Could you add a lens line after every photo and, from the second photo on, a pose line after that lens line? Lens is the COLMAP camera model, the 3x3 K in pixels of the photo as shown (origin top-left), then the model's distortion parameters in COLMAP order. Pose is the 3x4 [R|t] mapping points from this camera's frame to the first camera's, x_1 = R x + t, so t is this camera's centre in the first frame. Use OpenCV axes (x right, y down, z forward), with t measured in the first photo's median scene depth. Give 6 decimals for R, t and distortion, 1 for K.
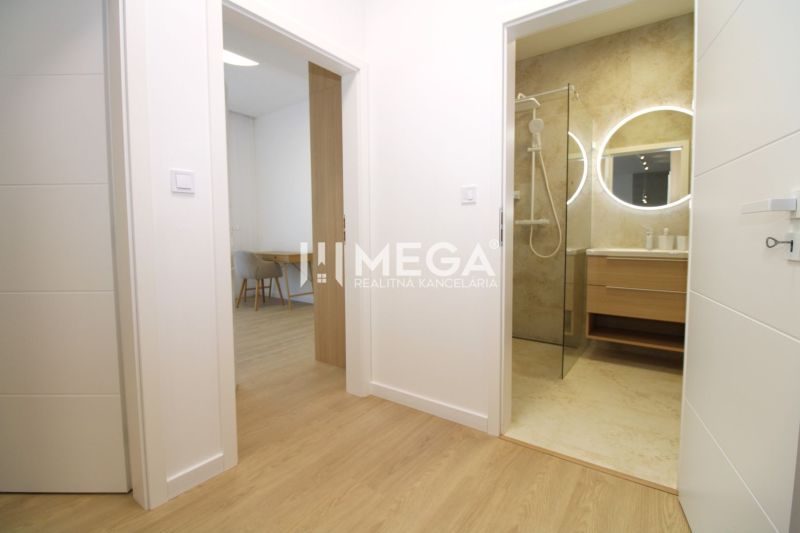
lens RADIAL K [[373.0, 0, 403.1], [0, 373.0, 260.9], [0, 0, 1]] dist [-0.002407, -0.000588]
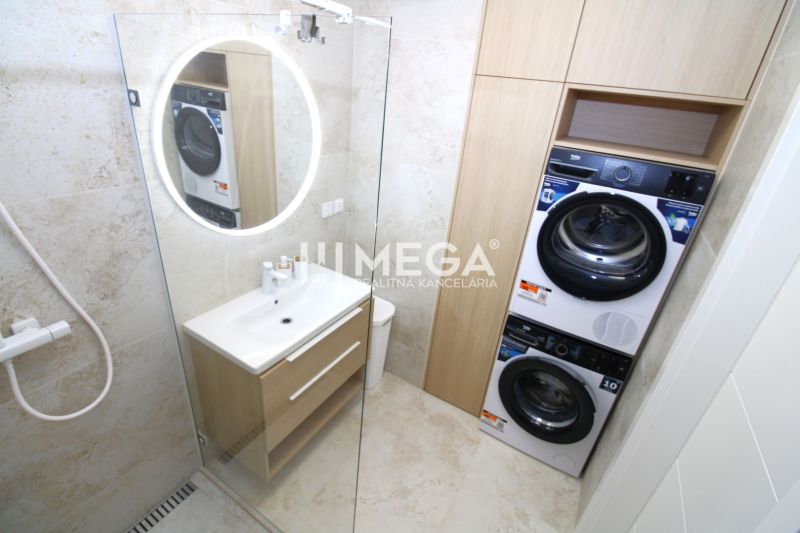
lens RADIAL K [[373.0, 0, 403.1], [0, 373.0, 260.9], [0, 0, 1]] dist [-0.002407, -0.000588]
pose [[-0.098289, -0.434112, 0.895481, 0.083655], [-0.034338, 0.900781, 0.432913, -0.307260], [-0.994565, 0.011802, -0.103443, 0.720619]]
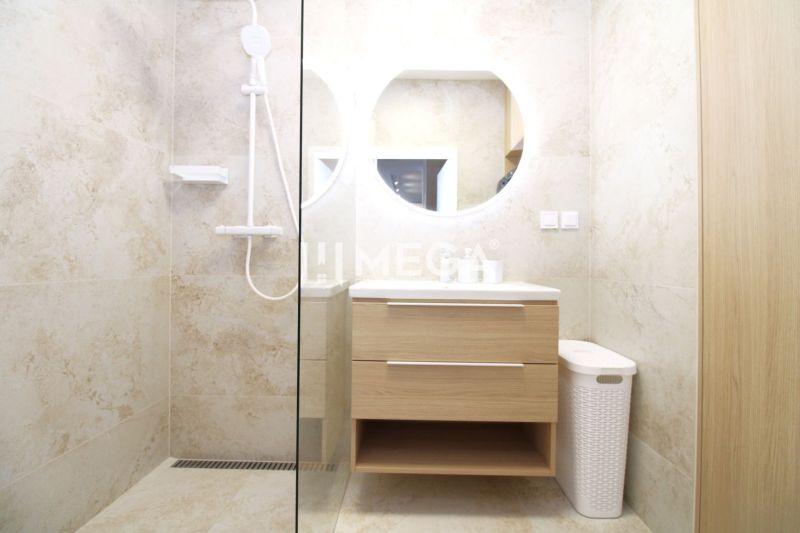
lens RADIAL K [[381.3, 0, 401.4], [0, 381.3, 263.9], [0, 0, 1]] dist [-0.024713, -0.000395]
pose [[0.822581, 0.014278, 0.568469, 0.225100], [0.022637, 0.998070, -0.057823, -0.024244], [-0.568197, 0.060432, 0.820670, 0.469822]]
